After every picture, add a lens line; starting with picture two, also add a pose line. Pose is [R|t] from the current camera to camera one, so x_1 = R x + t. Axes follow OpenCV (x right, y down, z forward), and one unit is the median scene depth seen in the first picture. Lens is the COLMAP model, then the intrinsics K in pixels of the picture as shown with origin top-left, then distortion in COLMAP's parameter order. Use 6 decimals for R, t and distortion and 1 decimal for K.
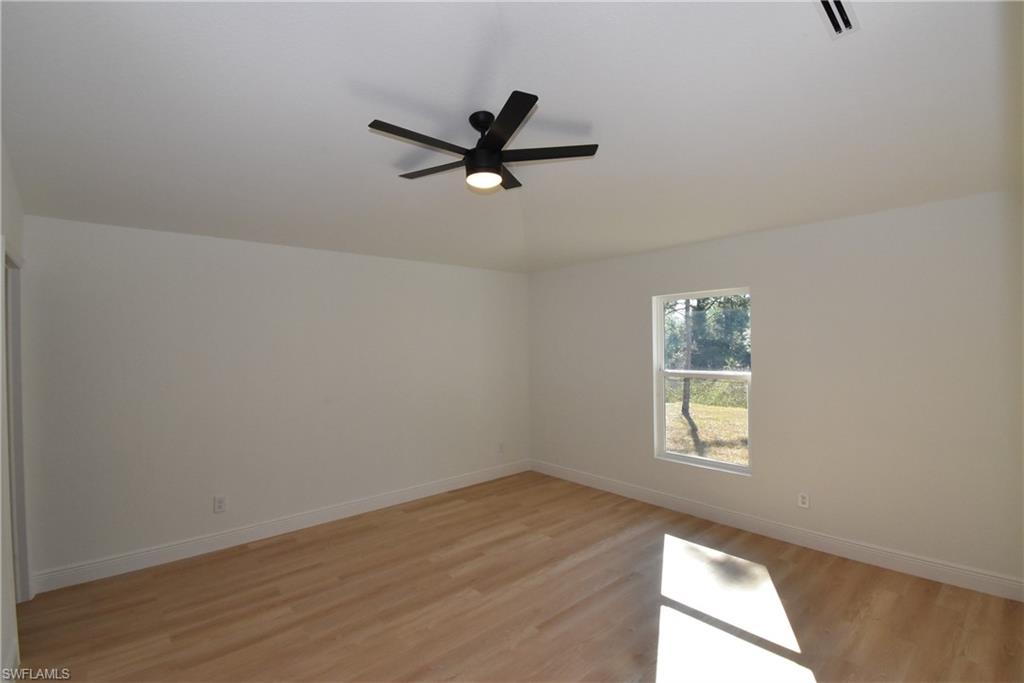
lens RADIAL K [[467.2, 0, 513.3], [0, 467.2, 344.1], [0, 0, 1]] dist [-0.000667, -0.011967]
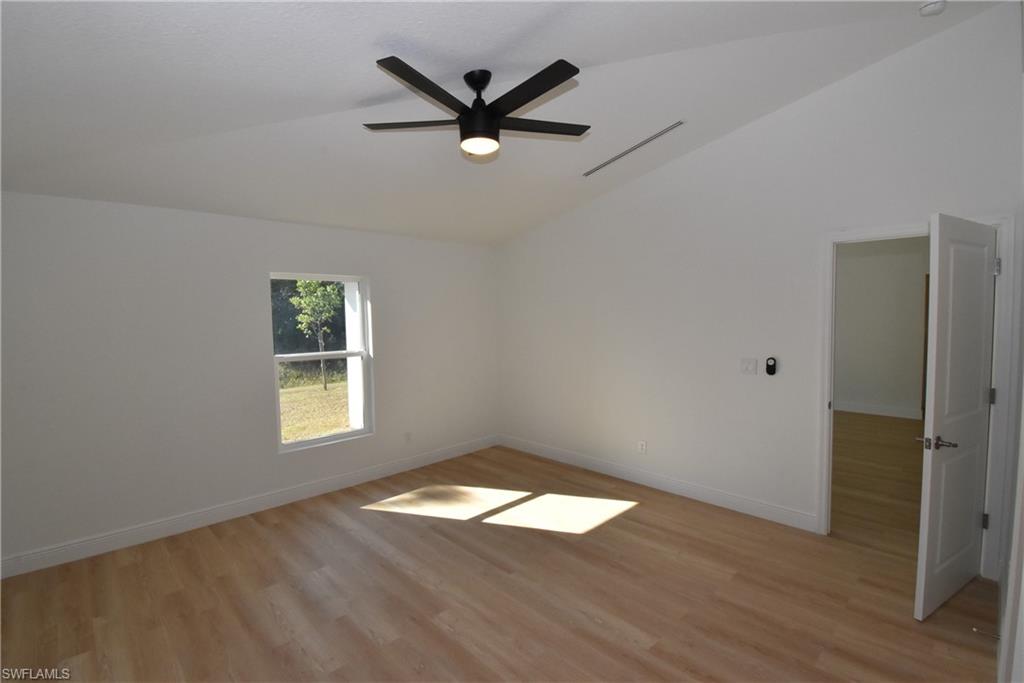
lens RADIAL K [[467.2, 0, 516.0], [0, 467.2, 339.0], [0, 0, 1]] dist [-0.000667, -0.011967]
pose [[-0.046753, -0.041524, 0.998043, -0.731568], [0.013491, 0.999018, 0.042196, -0.011571], [-0.998815, 0.015438, -0.046147, 0.703752]]
